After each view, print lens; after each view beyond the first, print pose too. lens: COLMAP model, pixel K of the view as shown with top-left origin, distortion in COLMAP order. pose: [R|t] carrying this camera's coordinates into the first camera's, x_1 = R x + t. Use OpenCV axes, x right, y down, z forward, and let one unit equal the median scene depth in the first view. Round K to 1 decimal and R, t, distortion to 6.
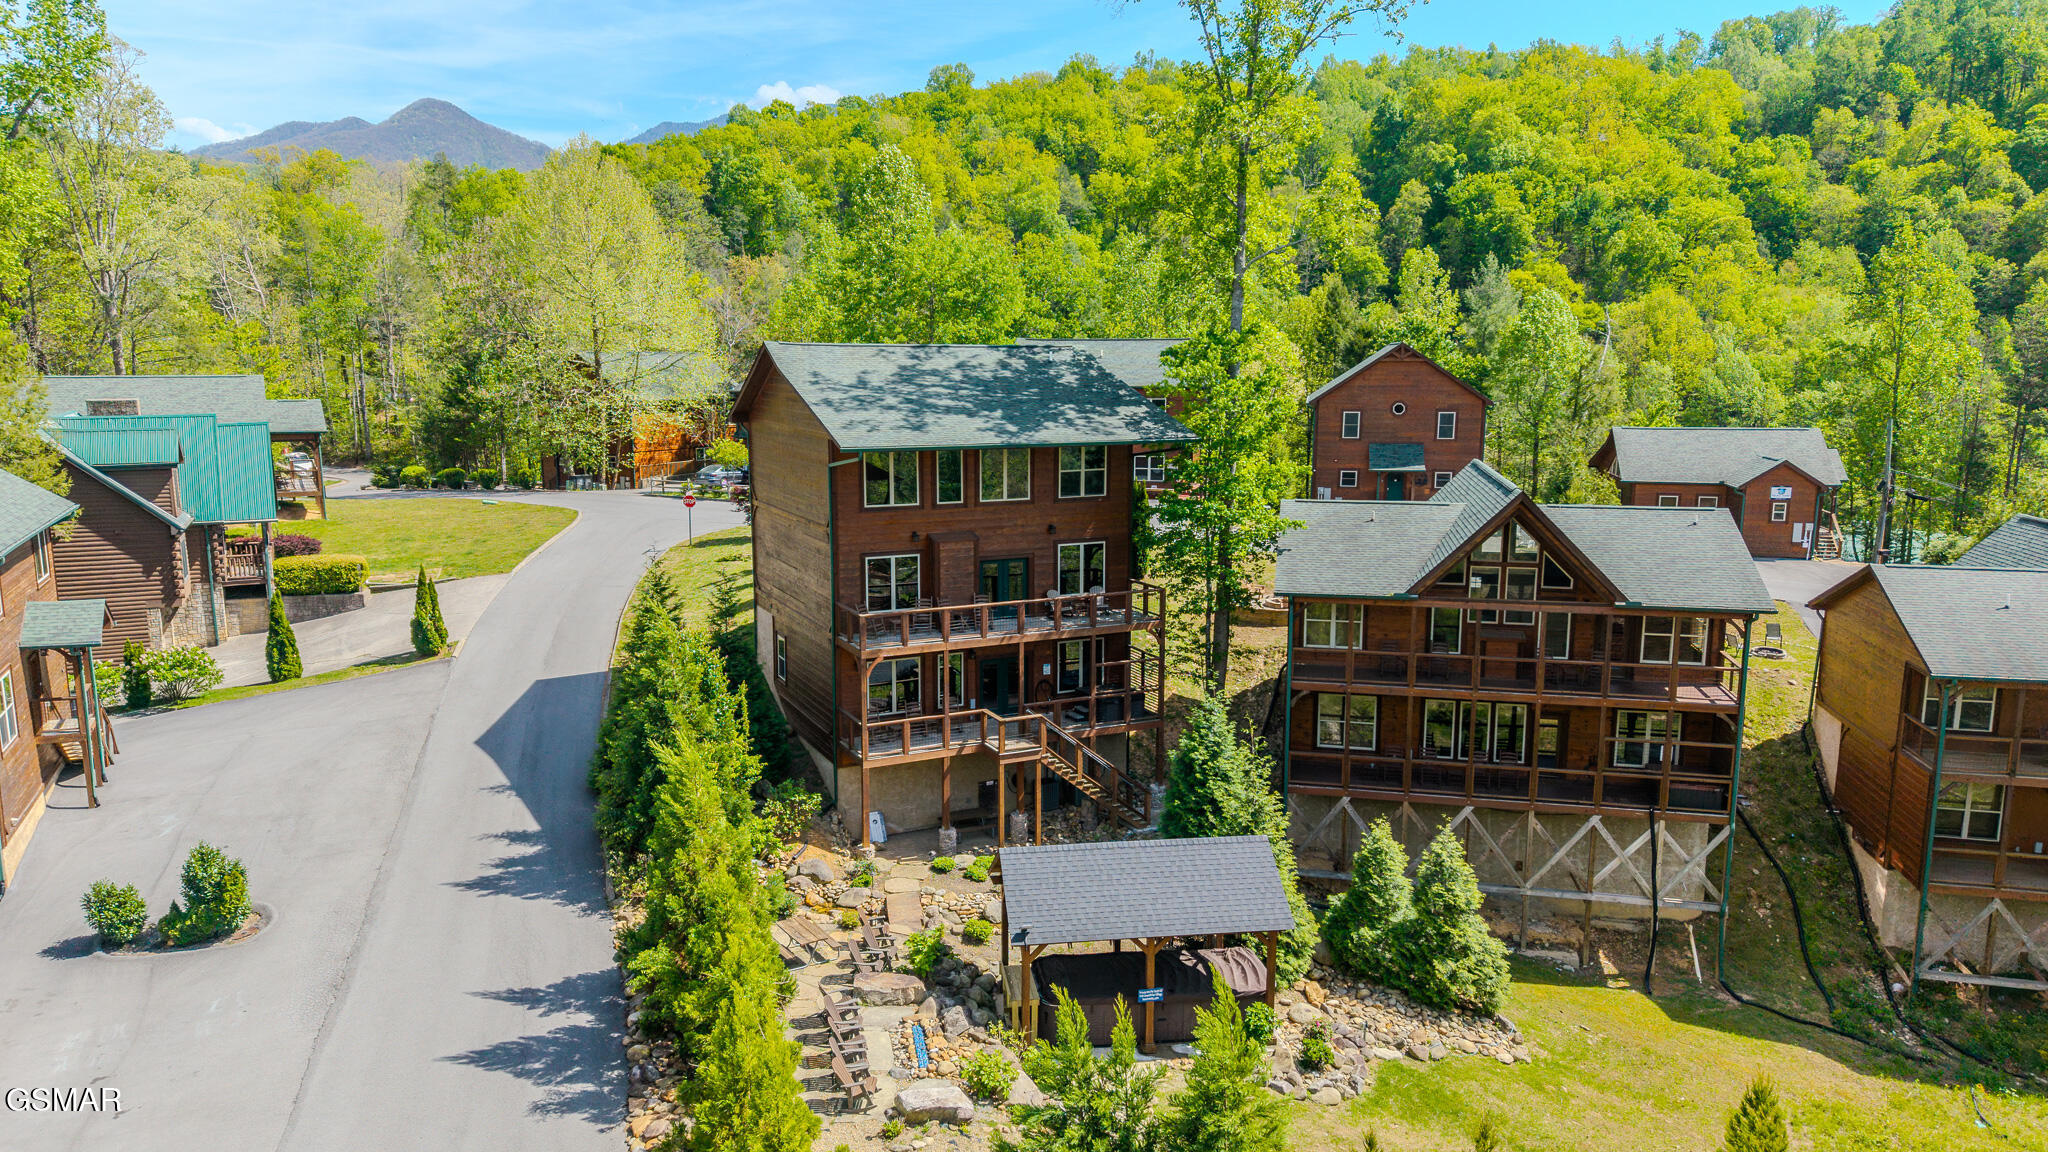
lens RADIAL K [[1371.9, 0, 1008.8], [0, 1371.9, 573.6], [0, 0, 1]] dist [0.050286, -0.004704]
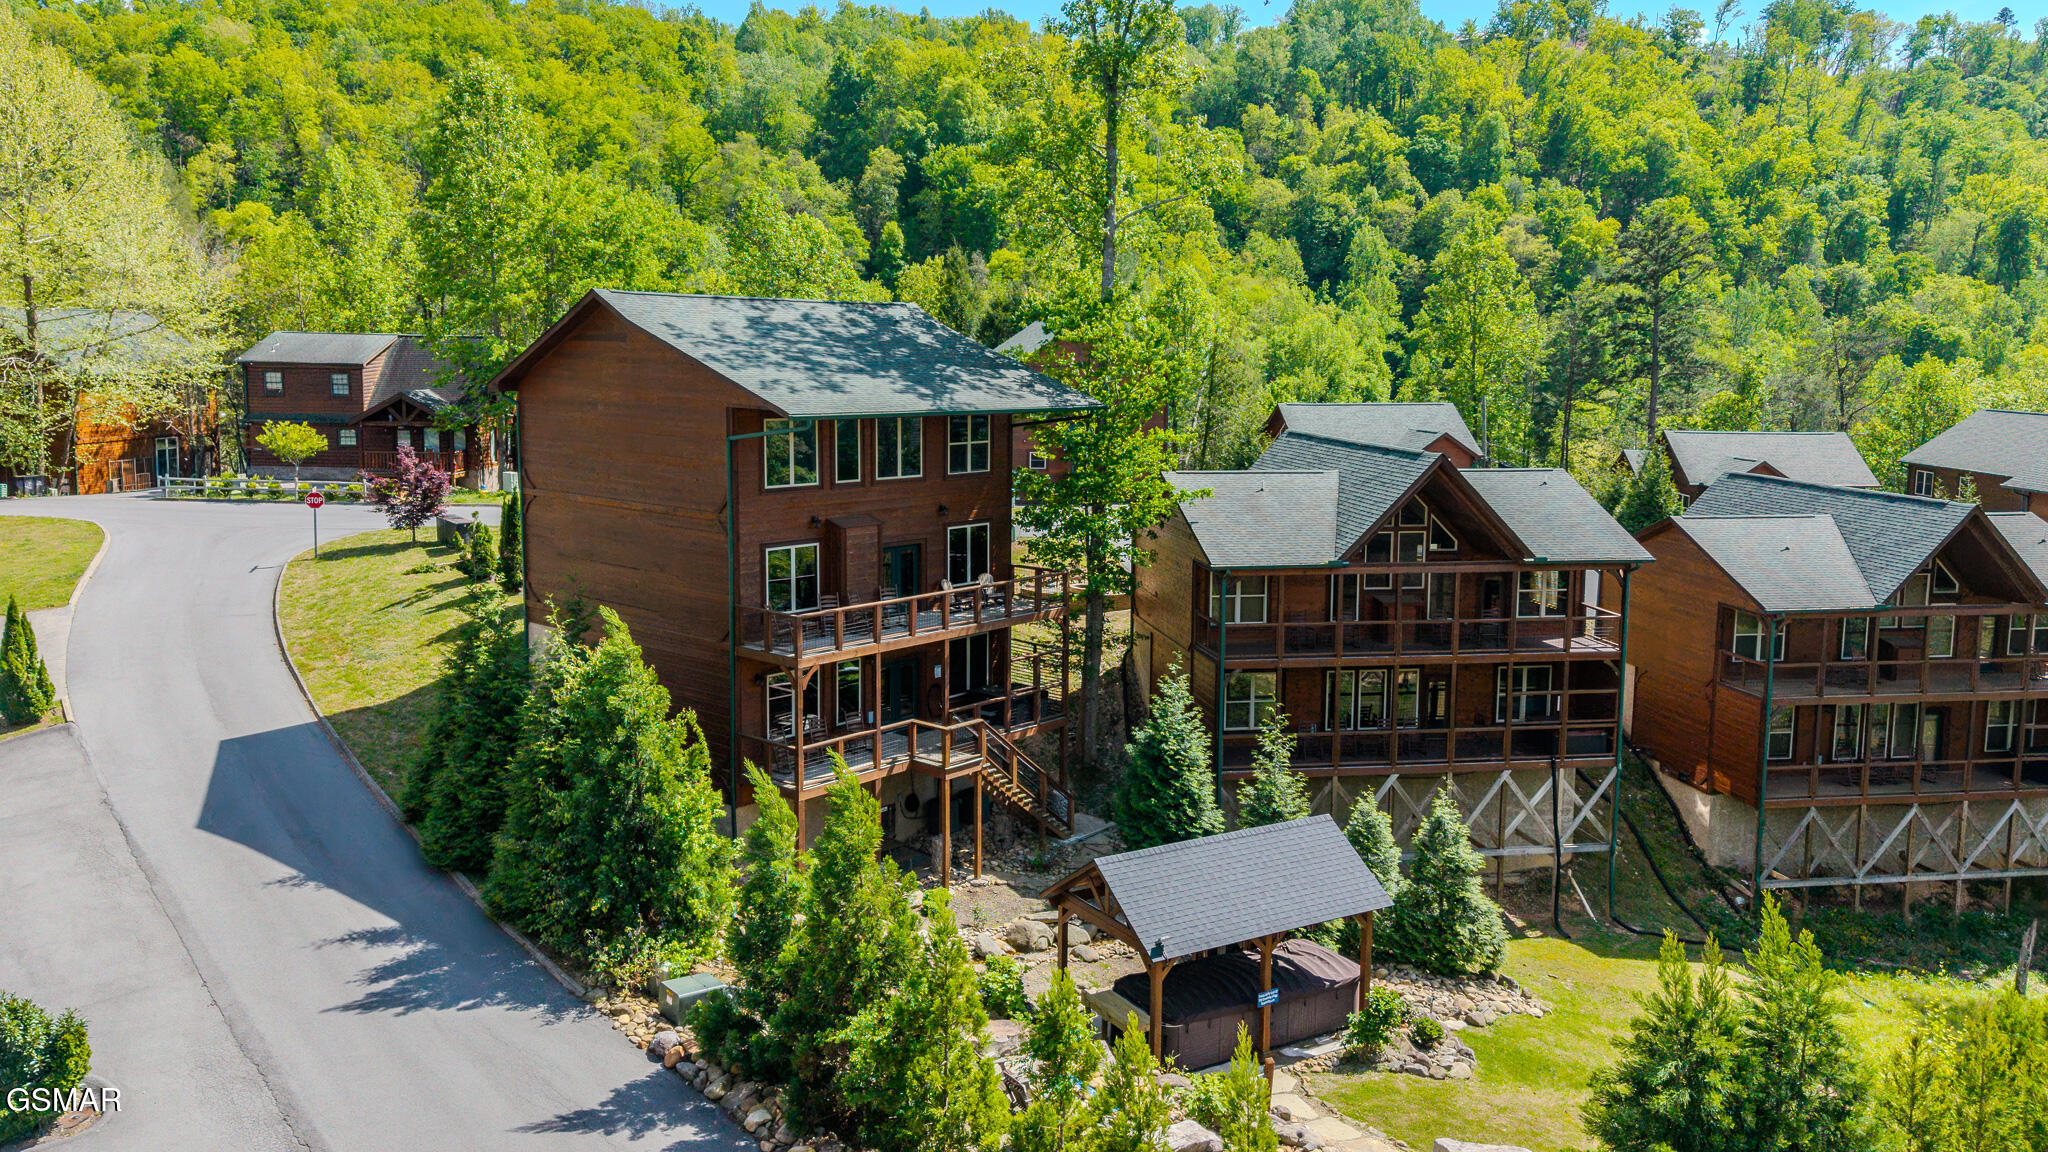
lens RADIAL K [[1566.4, 0, 1020.8], [0, 1566.4, 549.5], [0, 0, 1]] dist [0.063240, -0.008974]
pose [[0.921898, -0.042378, 0.385109, -0.299218], [0.051154, 0.998612, -0.012567, 0.007874], [-0.384042, 0.031285, 0.922786, 0.055976]]
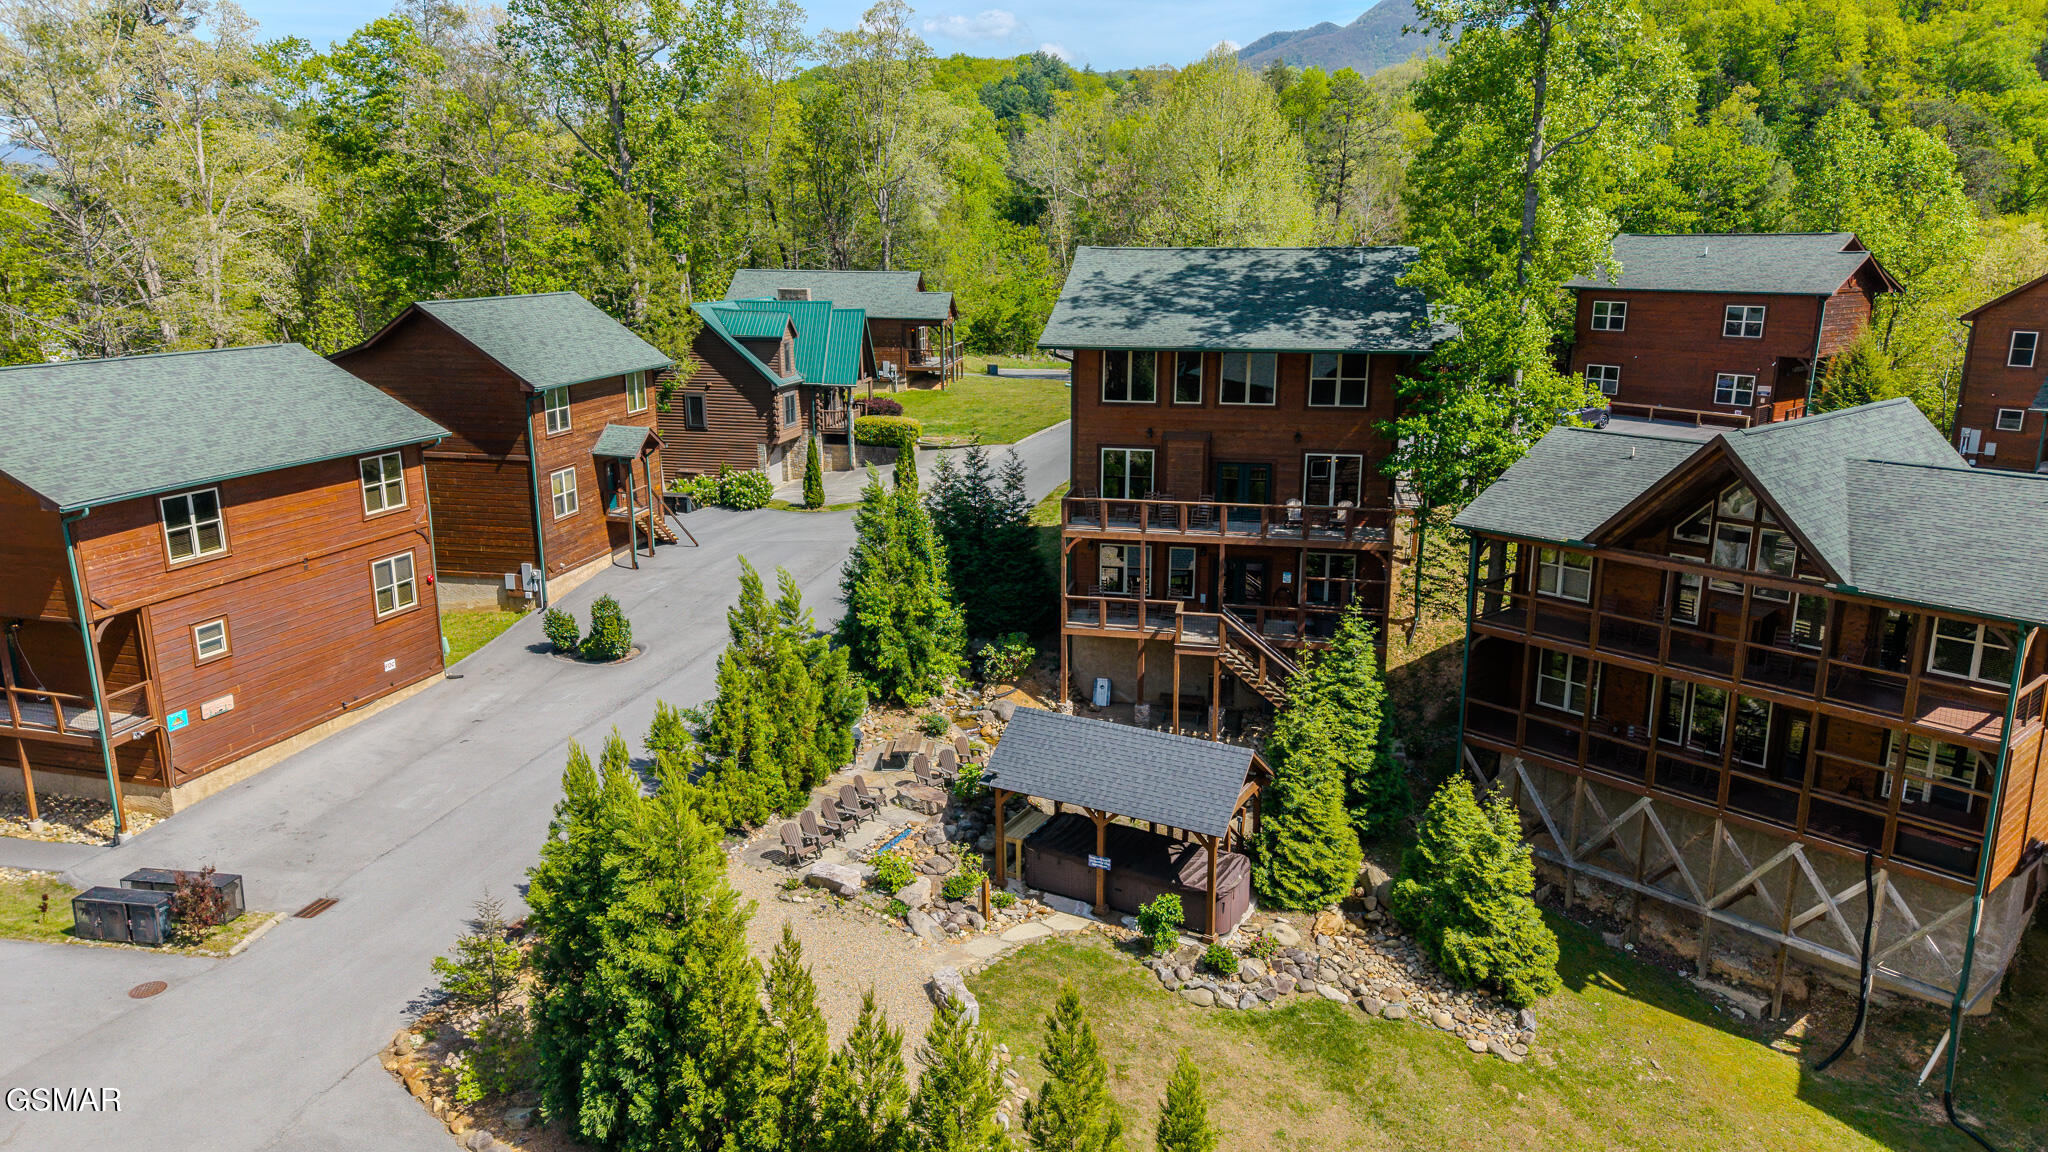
lens RADIAL K [[1371.9, 0, 1008.8], [0, 1371.9, 573.6], [0, 0, 1]] dist [0.050286, -0.004704]
pose [[0.800214, 0.143347, -0.582331, 0.442103], [-0.100765, 0.989346, 0.105071, -0.017603], [0.591189, -0.025400, 0.806133, 0.065415]]
